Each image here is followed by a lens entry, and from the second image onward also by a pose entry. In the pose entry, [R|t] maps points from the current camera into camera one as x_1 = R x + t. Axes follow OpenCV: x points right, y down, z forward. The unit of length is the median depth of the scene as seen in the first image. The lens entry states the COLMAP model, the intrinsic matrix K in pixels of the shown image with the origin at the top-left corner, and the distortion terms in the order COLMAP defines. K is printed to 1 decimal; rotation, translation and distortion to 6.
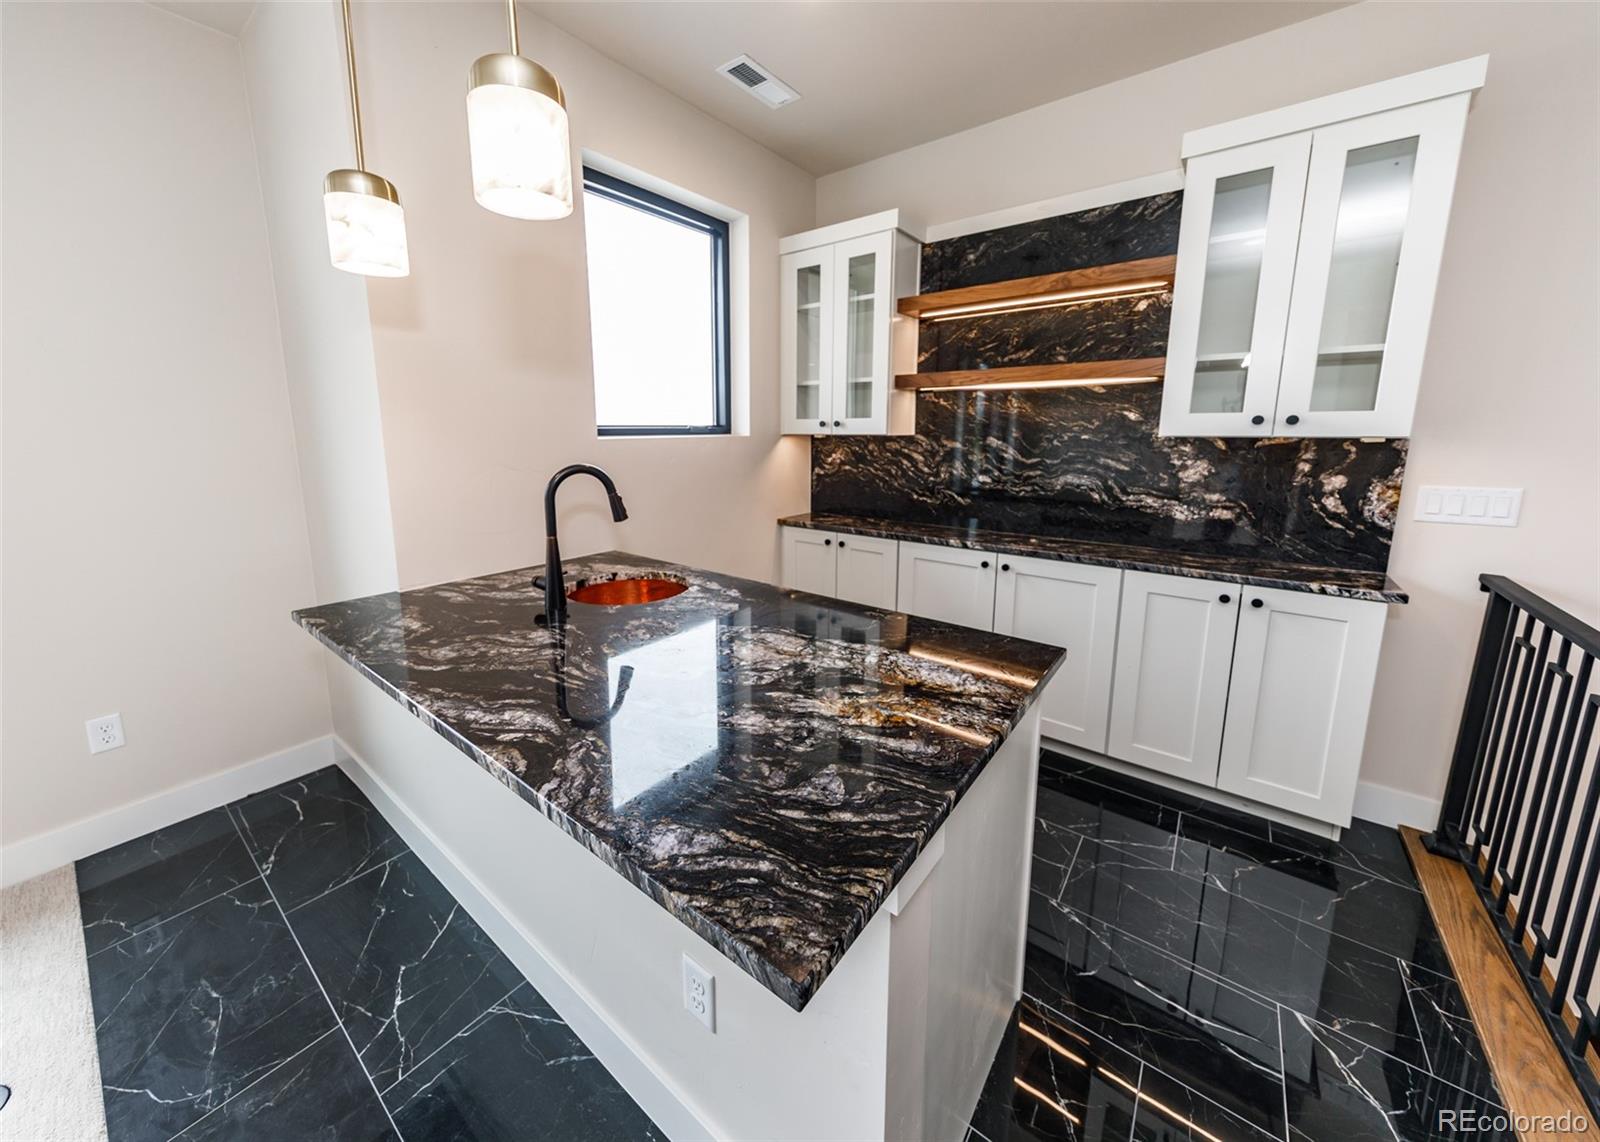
lens RADIAL K [[568.9, 0, 798.1], [0, 568.9, 527.1], [0, 0, 1]] dist [-0.000003, -0.000001]
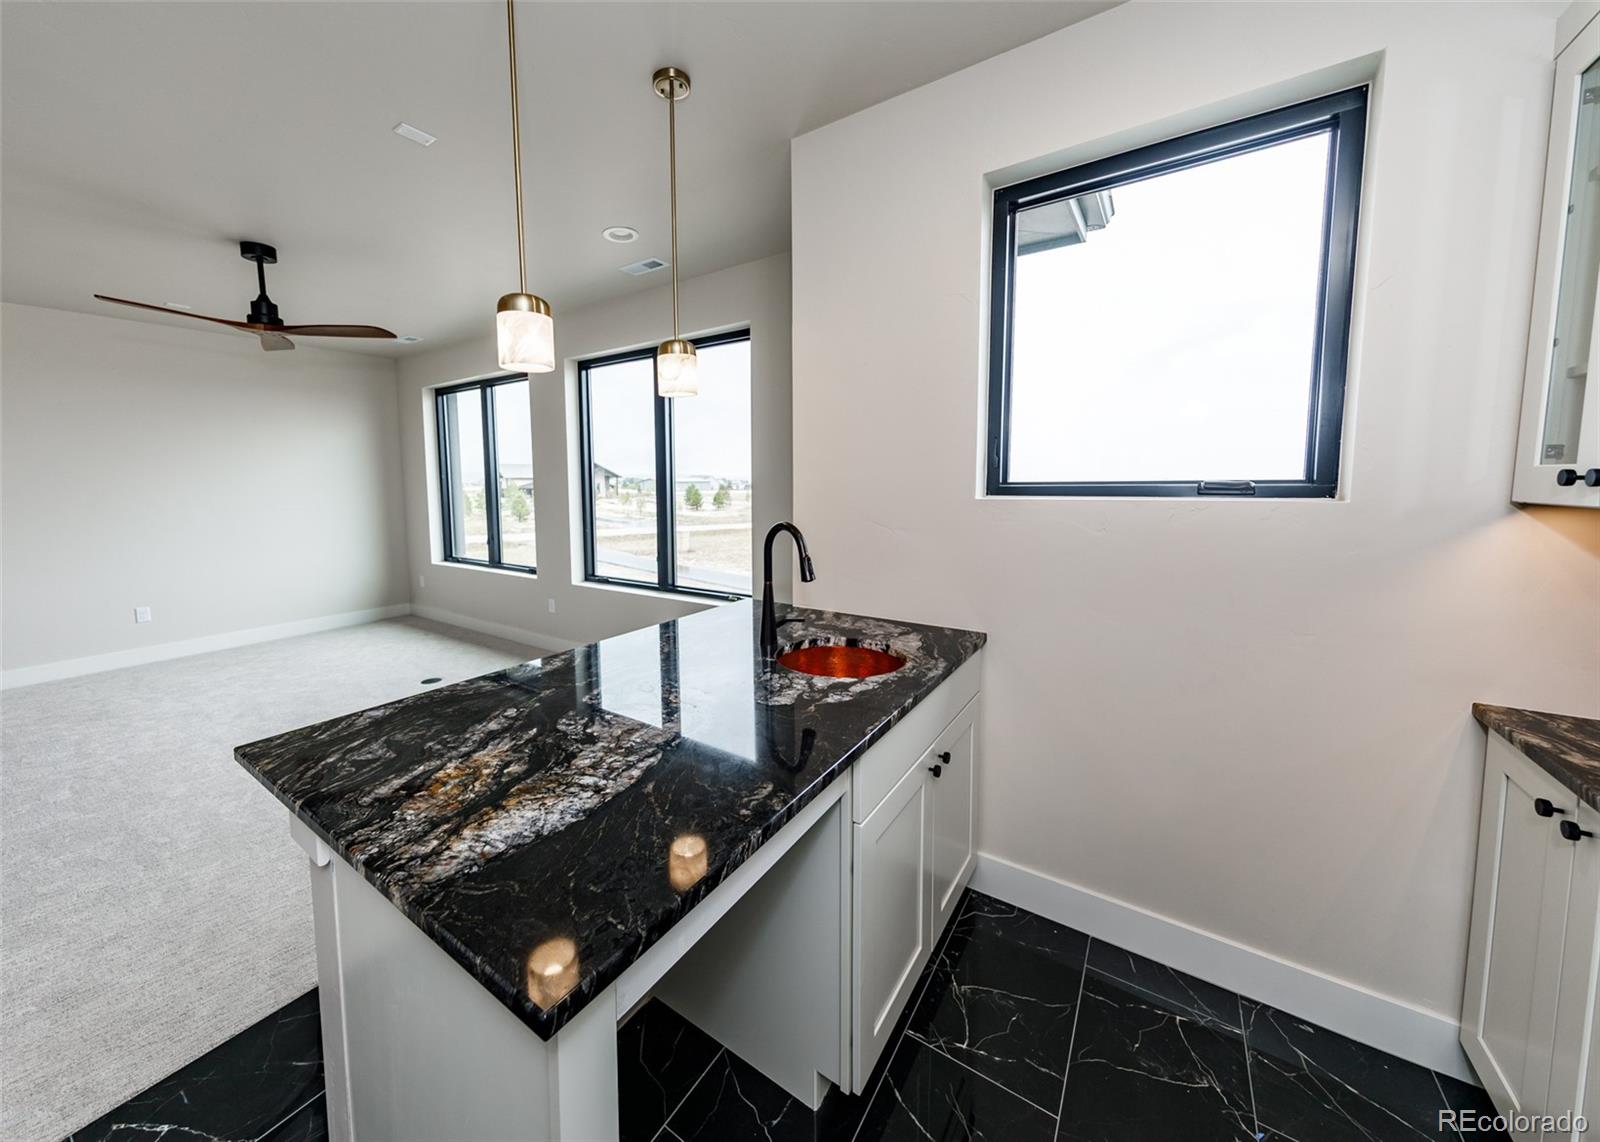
lens RADIAL K [[583.8, 0, 746.0], [0, 583.8, 526.4], [0, 0, 1]] dist [-0.000595, -0.000032]
pose [[0.026901, 0.079408, -0.996479, 1.056624], [-0.162874, 0.983867, 0.074006, -0.248660], [0.986280, 0.160310, 0.039401, 1.283520]]
